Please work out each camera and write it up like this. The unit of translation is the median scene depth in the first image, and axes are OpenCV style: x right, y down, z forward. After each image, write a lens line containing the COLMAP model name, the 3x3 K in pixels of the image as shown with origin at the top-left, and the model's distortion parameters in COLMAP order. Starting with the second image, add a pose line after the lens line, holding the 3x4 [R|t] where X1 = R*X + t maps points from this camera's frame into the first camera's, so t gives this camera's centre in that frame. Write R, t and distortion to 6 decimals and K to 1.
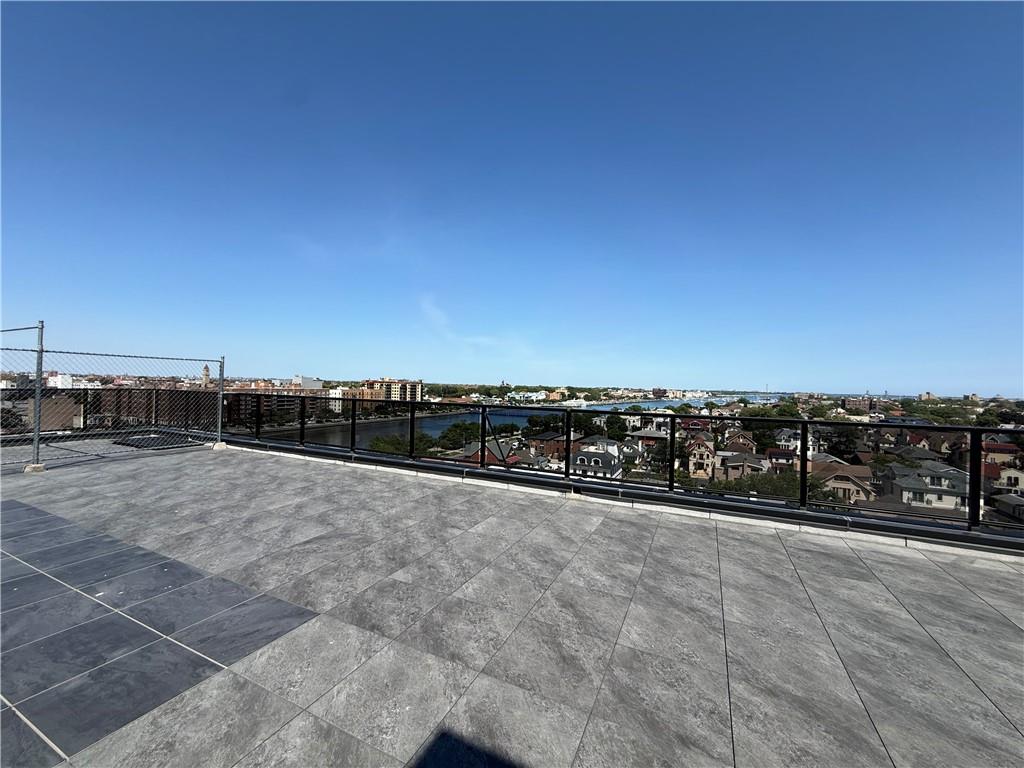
lens RADIAL K [[408.8, 0, 510.1], [0, 408.8, 385.2], [0, 0, 1]] dist [0.002033, -0.000017]
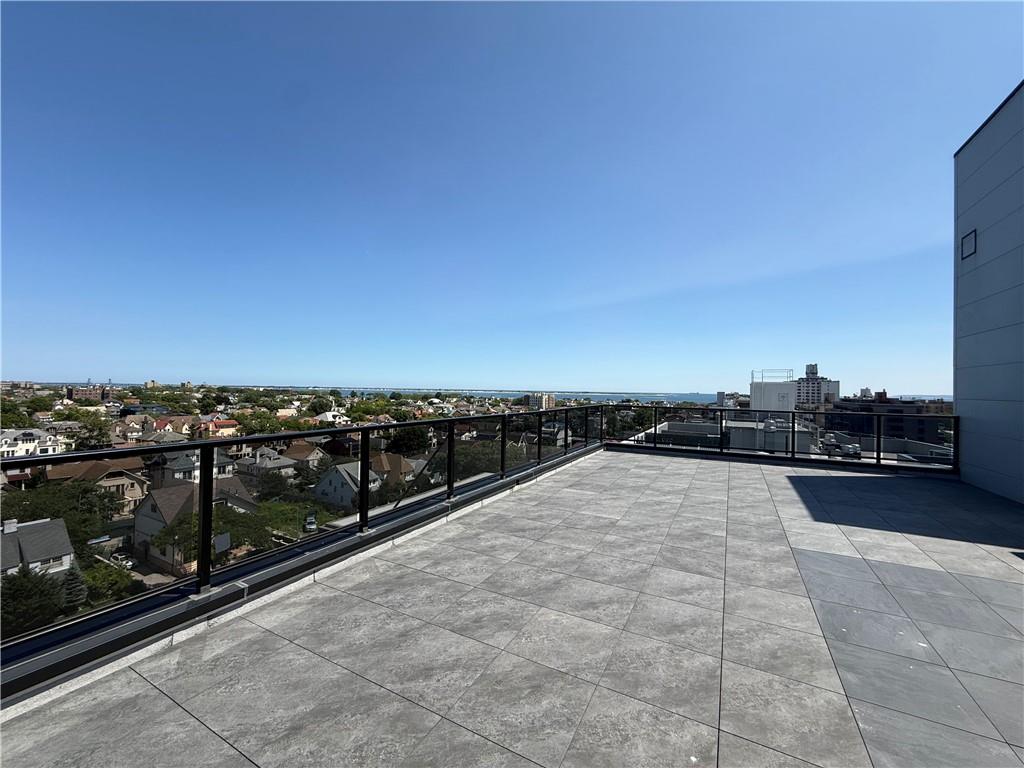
lens RADIAL K [[408.8, 0, 510.1], [0, 408.8, 385.2], [0, 0, 1]] dist [0.002033, -0.000017]
pose [[0.051110, -0.013193, 0.998606, -1.140530], [-0.015984, 0.999774, 0.014026, -0.042832], [-0.998565, -0.016679, 0.050888, 1.099073]]
